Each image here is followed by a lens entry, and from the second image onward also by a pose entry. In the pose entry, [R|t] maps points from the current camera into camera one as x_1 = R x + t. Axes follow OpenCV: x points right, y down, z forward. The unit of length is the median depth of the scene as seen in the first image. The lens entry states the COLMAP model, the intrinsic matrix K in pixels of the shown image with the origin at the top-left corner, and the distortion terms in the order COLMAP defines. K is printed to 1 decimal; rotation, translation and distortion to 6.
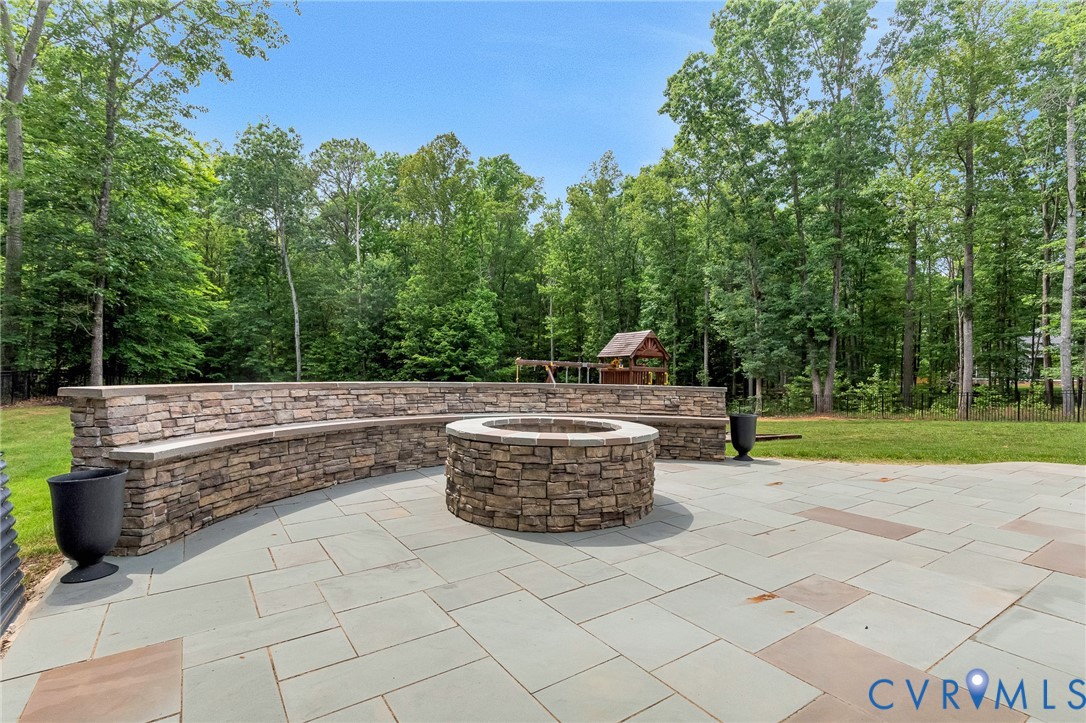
lens RADIAL K [[512.1, 0, 543.7], [0, 512.1, 370.9], [0, 0, 1]] dist [0.013764, -0.002256]
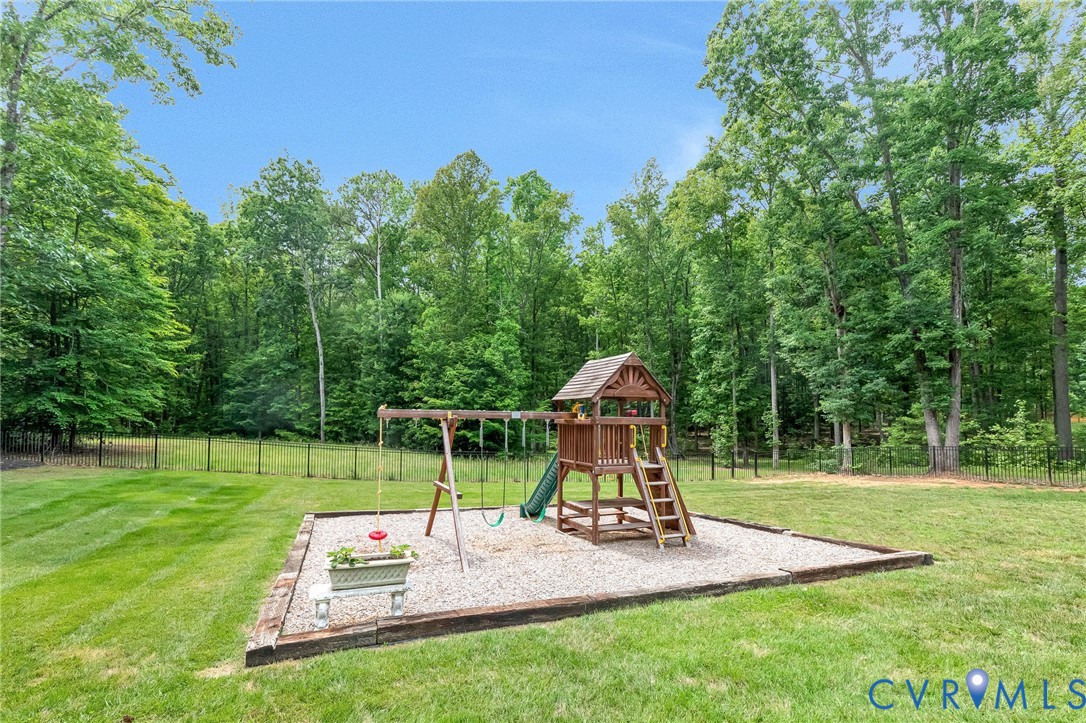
lens RADIAL K [[512.1, 0, 549.6], [0, 512.1, 385.0], [0, 0, 1]] dist [0.013764, -0.002256]
pose [[0.991055, -0.020656, -0.131848, 0.082513], [0.014292, 0.998695, -0.049033, -0.007284], [0.132689, 0.046710, 0.990056, 0.180317]]
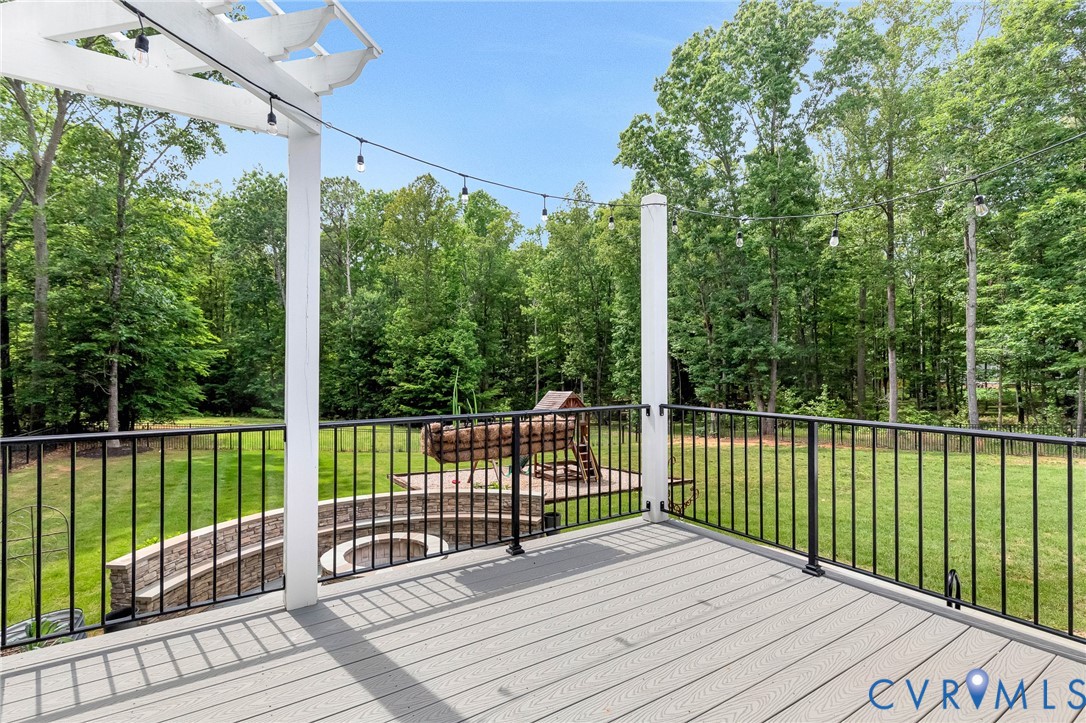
lens RADIAL K [[512.1, 0, 539.4], [0, 512.1, 363.7], [0, 0, 1]] dist [0.013764, -0.002256]
pose [[0.999431, -0.028193, -0.018524, 0.067251], [0.027968, 0.999533, -0.012291, -0.056608], [0.018861, 0.011766, 0.999753, -0.081804]]
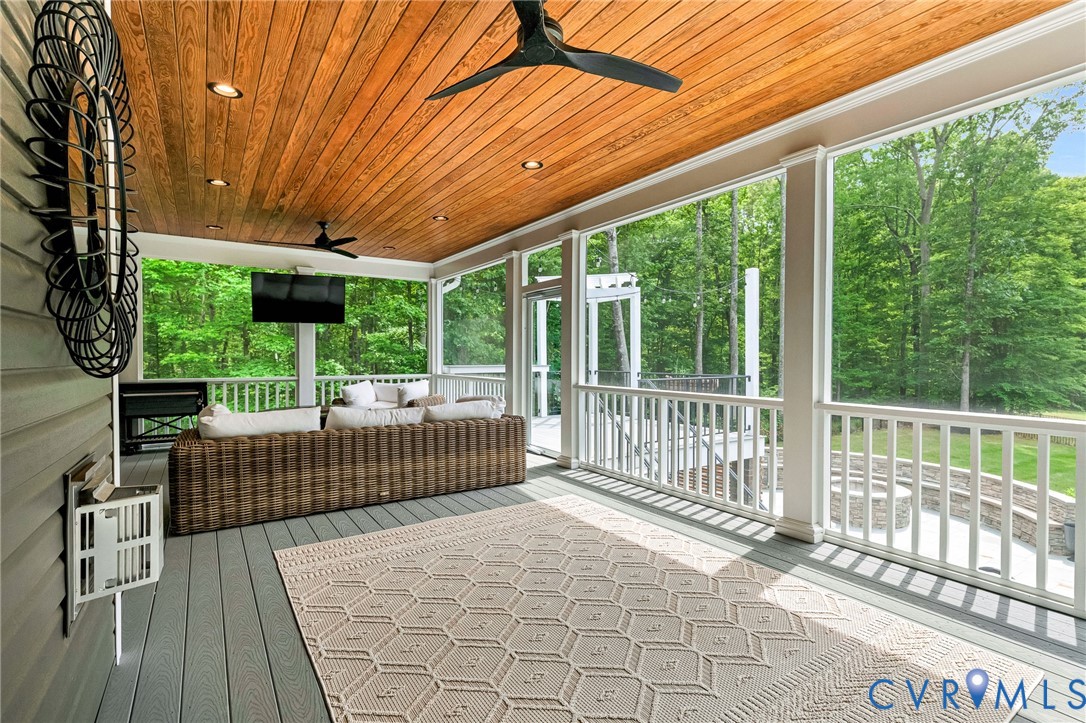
lens RADIAL K [[512.1, 0, 544.3], [0, 512.1, 367.4], [0, 0, 1]] dist [0.013764, -0.002256]
pose [[-0.000387, -0.009848, -0.999951, 0.290270], [-0.004812, 0.999940, -0.009846, -0.049855], [0.999988, 0.004808, -0.000434, -0.056982]]
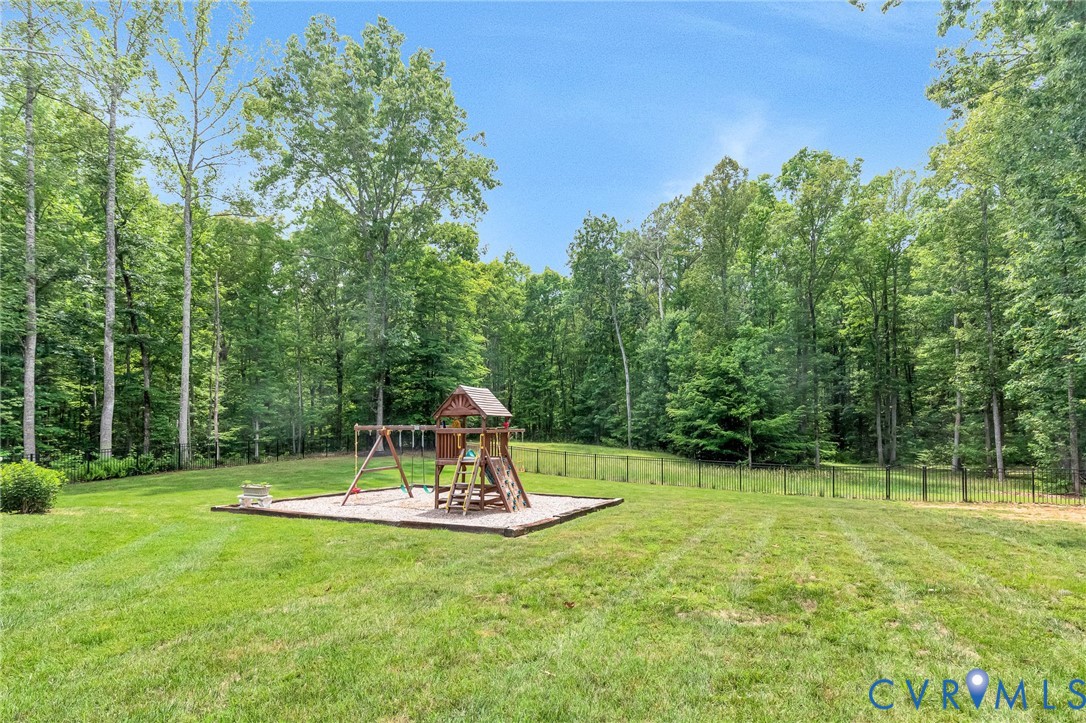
lens RADIAL K [[512.1, 0, 553.3], [0, 512.1, 416.6], [0, 0, 1]] dist [0.013764, -0.002256]
pose [[0.590592, -0.037905, -0.806080, 0.433094], [0.033671, 0.999184, -0.022315, -0.001229], [0.806268, -0.013962, 0.591386, 0.282506]]
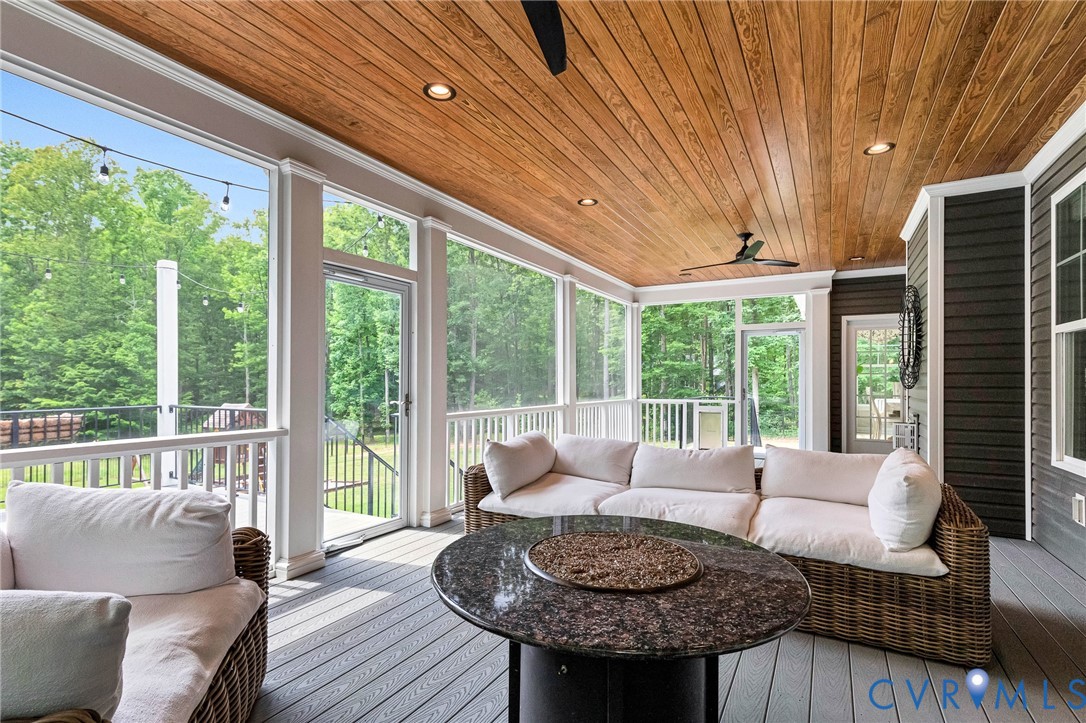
lens RADIAL K [[512.1, 0, 544.1], [0, 512.1, 380.3], [0, 0, 1]] dist [0.013764, -0.002256]
pose [[0.890151, -0.026691, 0.454884, 0.119590], [0.024644, 0.999642, 0.010430, -0.054857], [-0.455000, 0.001926, 0.890490, -0.158389]]
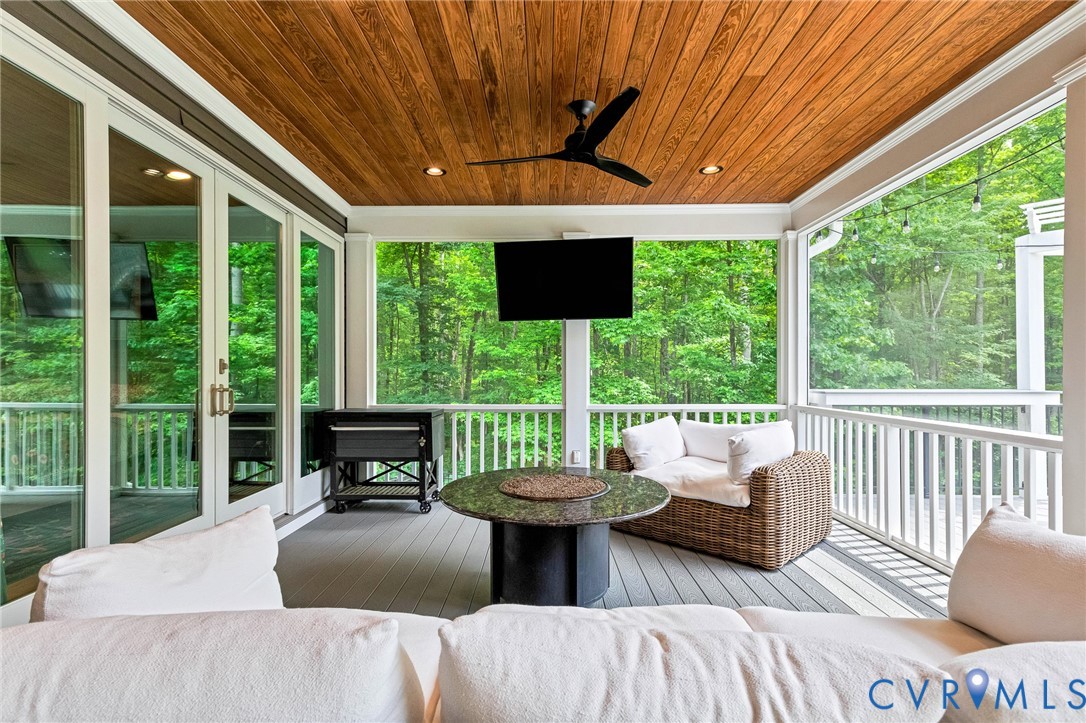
lens RADIAL K [[512.1, 0, 531.2], [0, 512.1, 370.7], [0, 0, 1]] dist [0.013764, -0.002256]
pose [[-0.577124, -0.035391, -0.815889, 0.202170], [-0.021417, 0.999373, -0.028200, -0.052360], [0.816375, 0.001199, -0.577520, -0.085184]]
